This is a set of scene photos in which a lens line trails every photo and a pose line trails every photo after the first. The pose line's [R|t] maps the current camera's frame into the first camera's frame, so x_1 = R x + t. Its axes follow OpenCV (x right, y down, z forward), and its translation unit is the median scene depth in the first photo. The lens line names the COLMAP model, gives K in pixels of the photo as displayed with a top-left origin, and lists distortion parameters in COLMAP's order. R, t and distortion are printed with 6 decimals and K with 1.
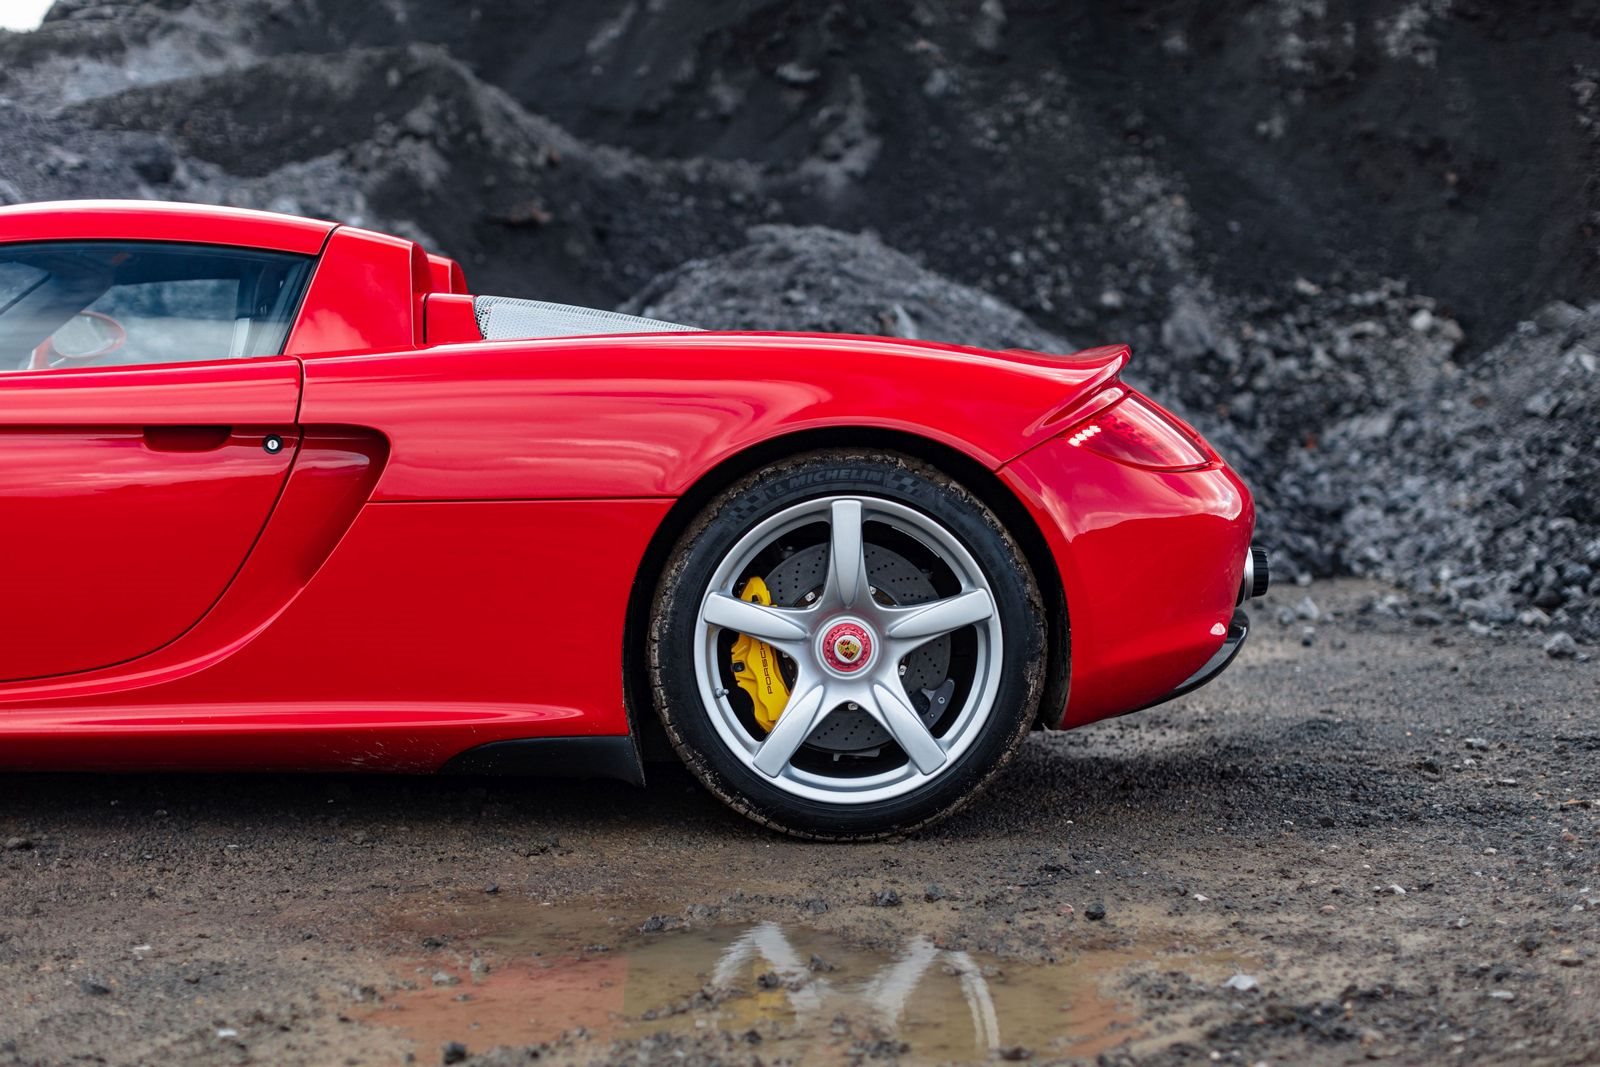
lens RADIAL K [[2464.0, 0, 798.6], [0, 2464.0, 542.0], [0, 0, 1]] dist [0.028464, -0.027713]
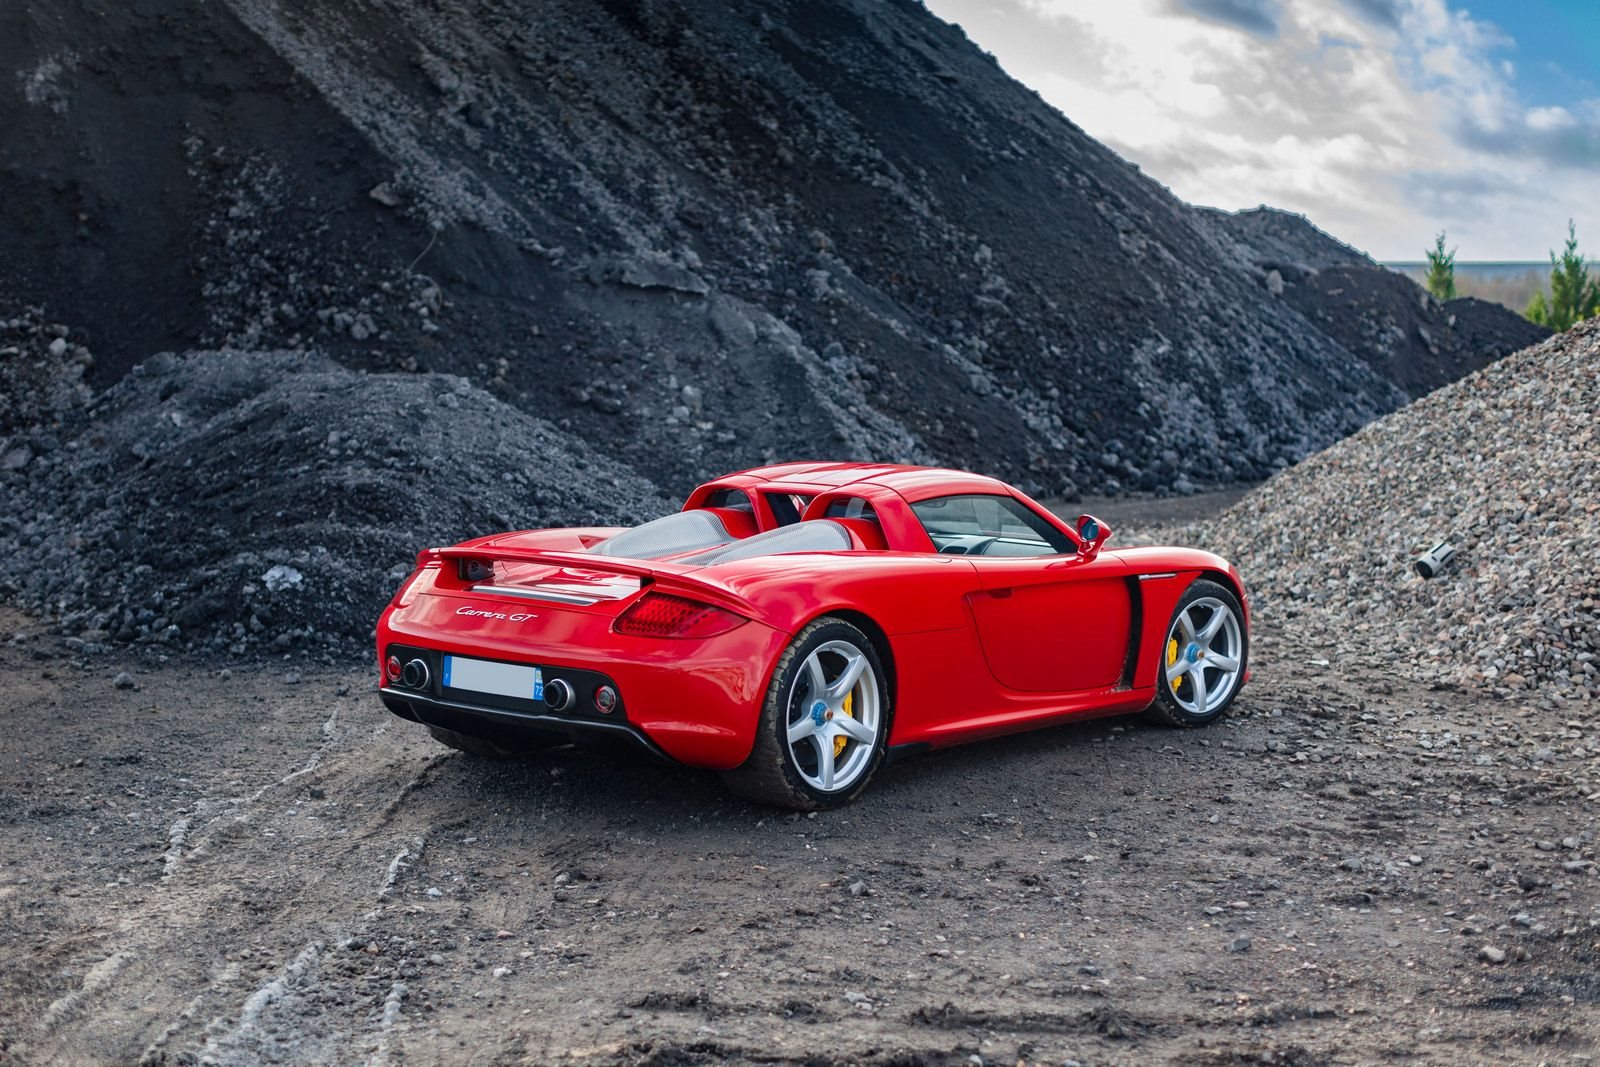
lens RADIAL K [[2464.0, 0, 798.6], [0, 2464.0, 542.0], [0, 0, 1]] dist [0.028464, -0.027713]
pose [[0.865140, -0.029543, 0.500659, -0.044244], [0.008300, 0.998970, 0.044605, -0.047109], [-0.501461, -0.034434, 0.864495, -0.241292]]
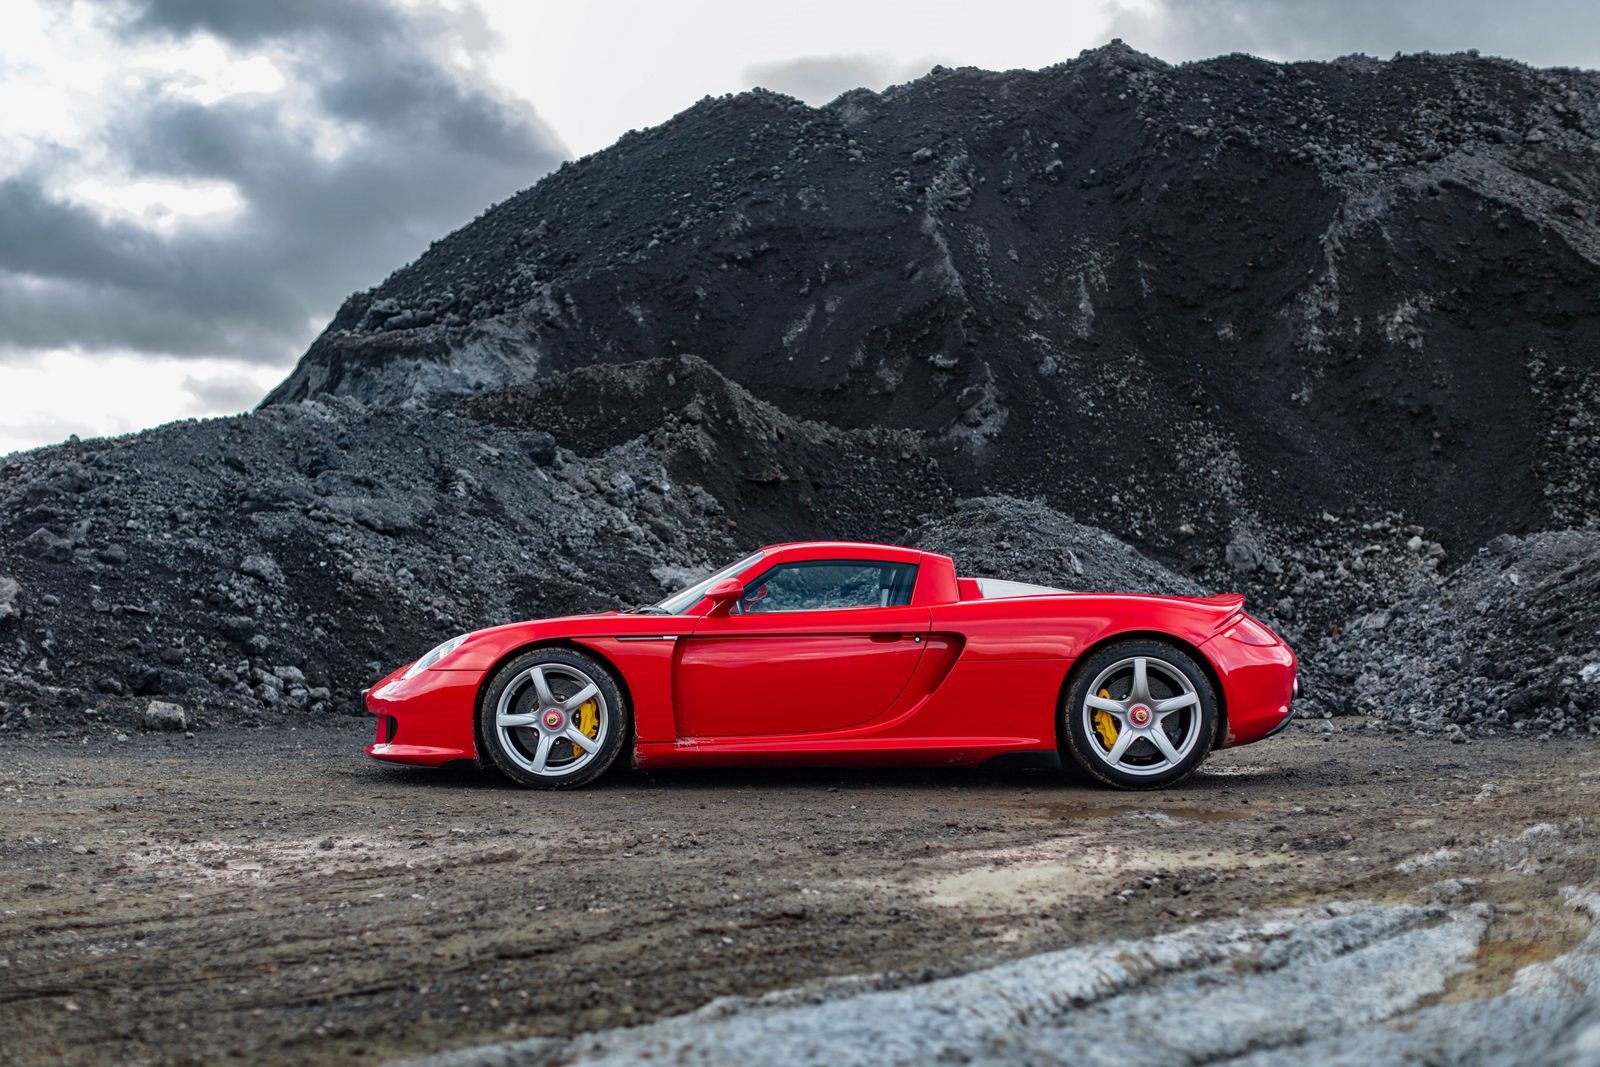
lens RADIAL K [[2451.1, 0, 740.3], [0, 2451.1, 518.6], [0, 0, 1]] dist [0.025668, 0.020412]
pose [[0.999194, -0.011750, -0.038391, -0.074438], [0.008343, 0.996111, -0.087716, 0.014737], [0.039272, 0.087325, 0.995405, -0.399427]]
